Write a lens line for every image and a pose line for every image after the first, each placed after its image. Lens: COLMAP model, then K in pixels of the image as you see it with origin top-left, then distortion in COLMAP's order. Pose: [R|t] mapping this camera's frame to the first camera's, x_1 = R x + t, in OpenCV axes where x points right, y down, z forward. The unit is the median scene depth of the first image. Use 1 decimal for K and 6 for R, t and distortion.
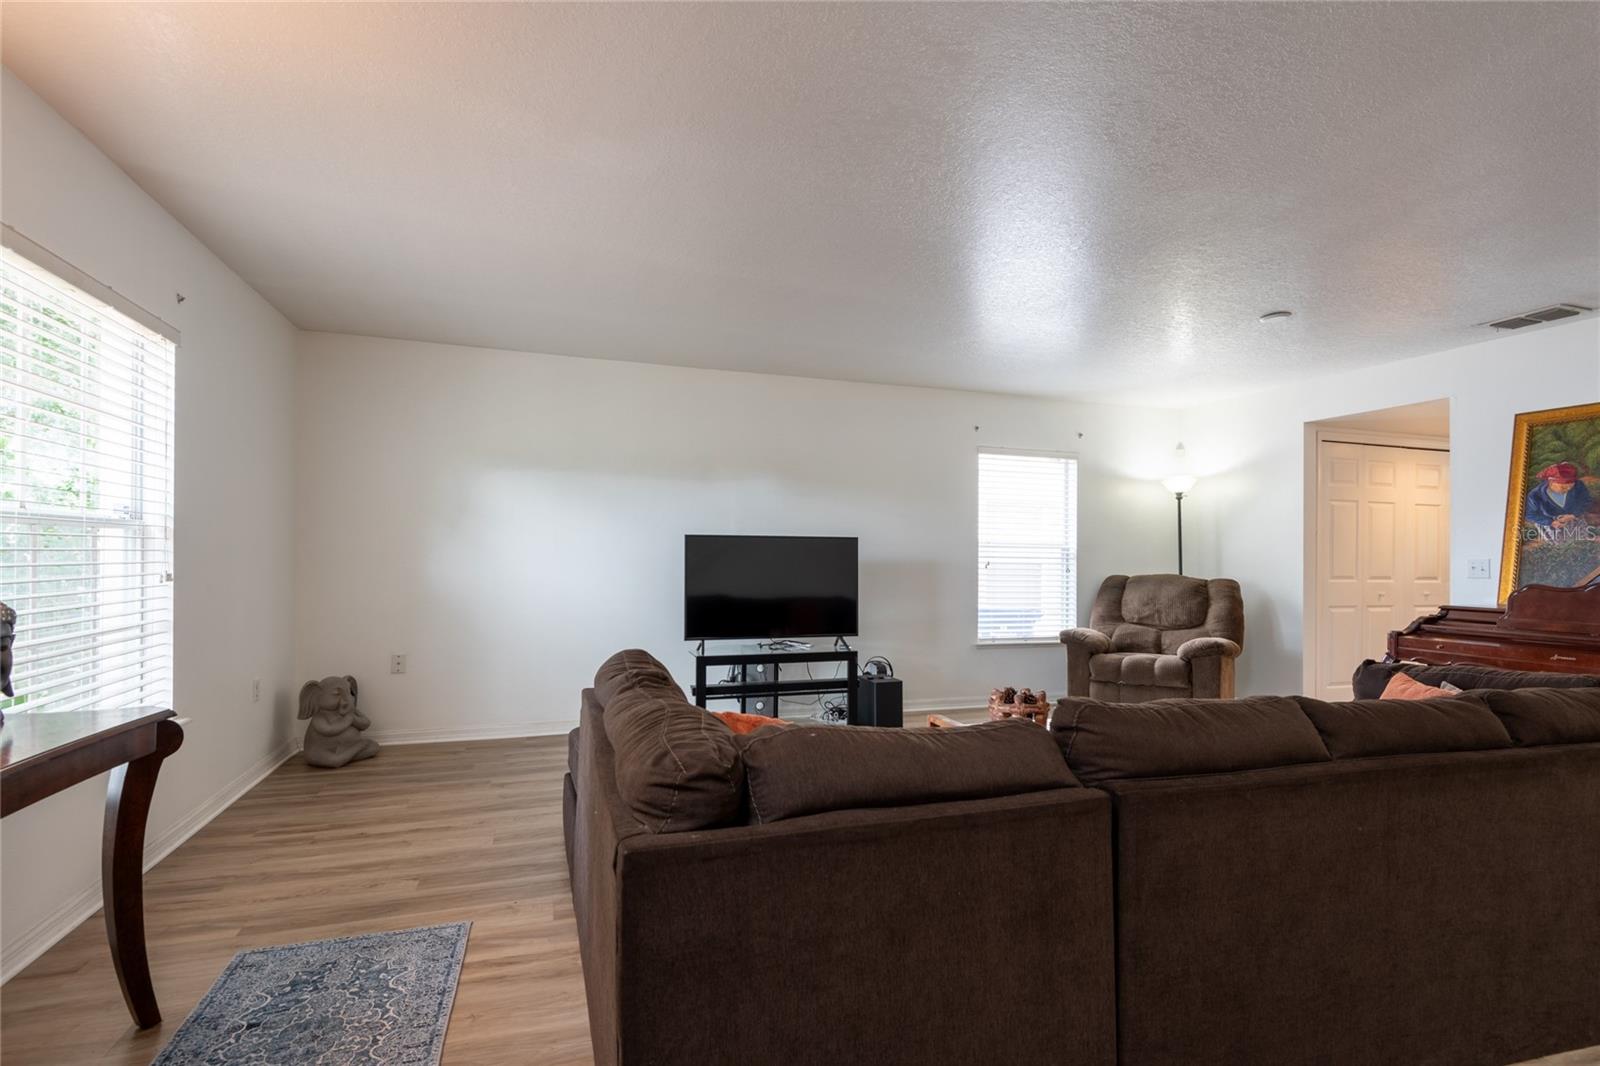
lens RADIAL K [[737.1, 0, 804.6], [0, 737.1, 551.5], [0, 0, 1]] dist [0.021617, -0.017373]
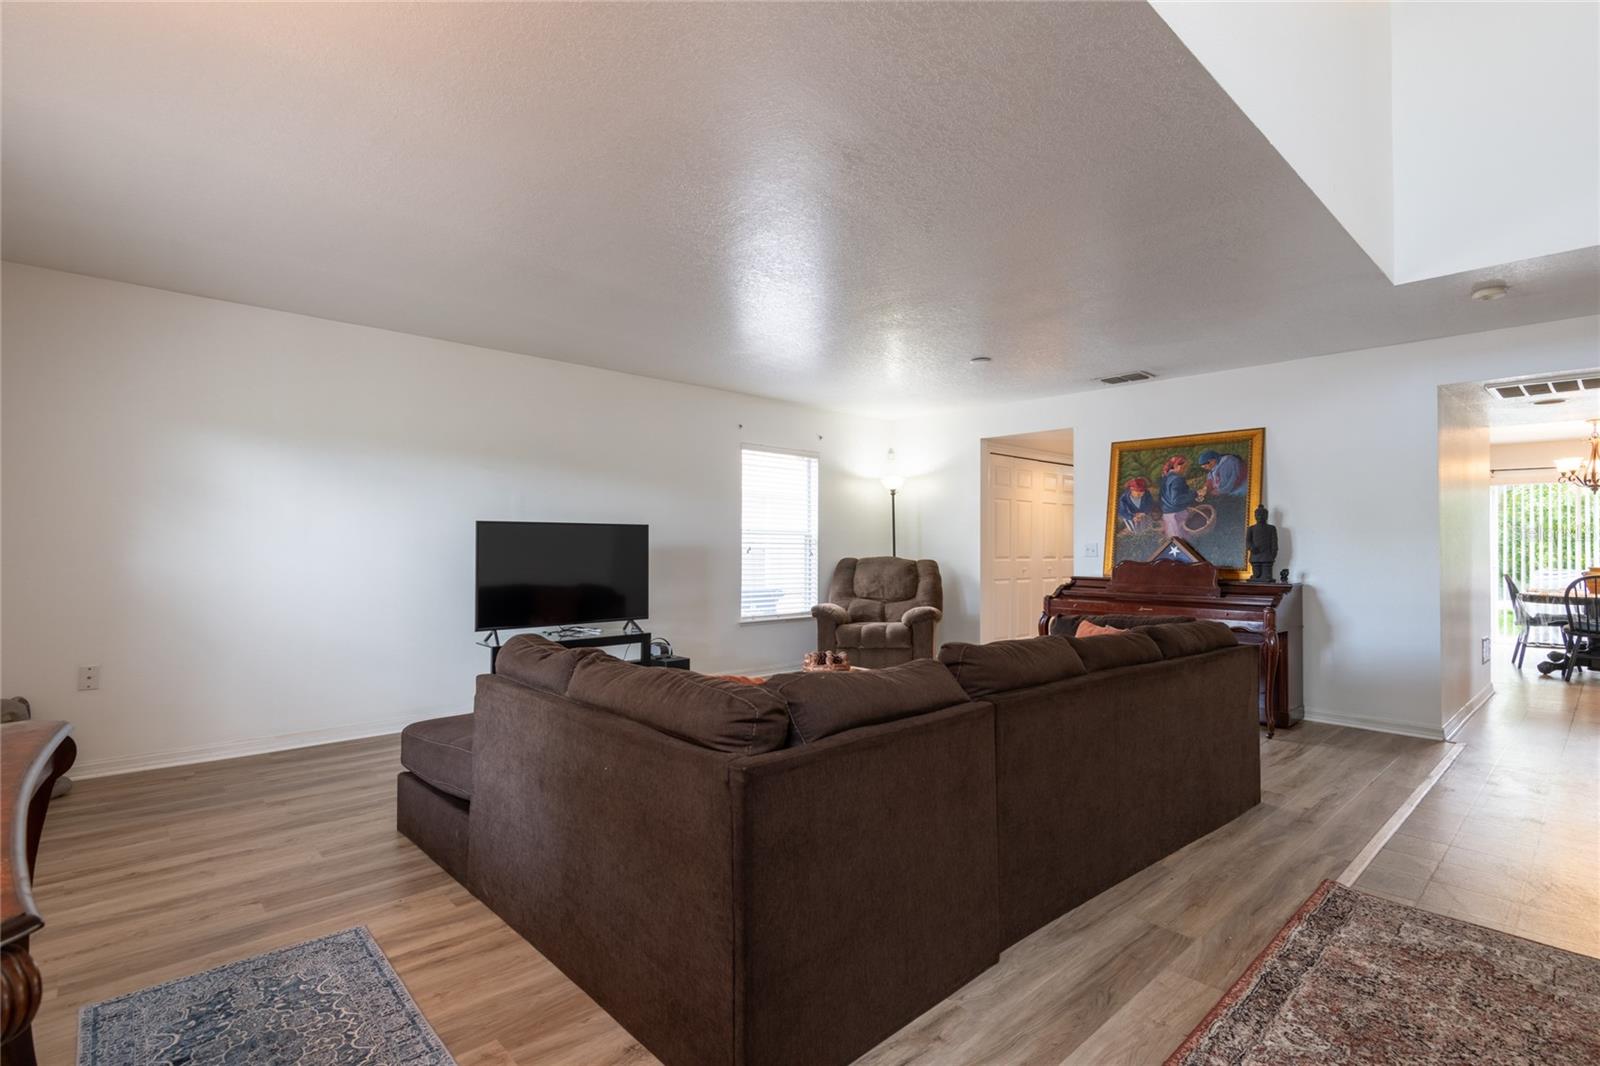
lens RADIAL K [[737.2, 0, 810.7], [0, 737.2, 530.6], [0, 0, 1]] dist [0.013943, -0.012949]
pose [[0.908892, 0.002639, 0.417024, -0.167965], [0.001243, 0.999958, -0.009038, -0.001415], [-0.417030, 0.008733, 0.908851, -0.060663]]
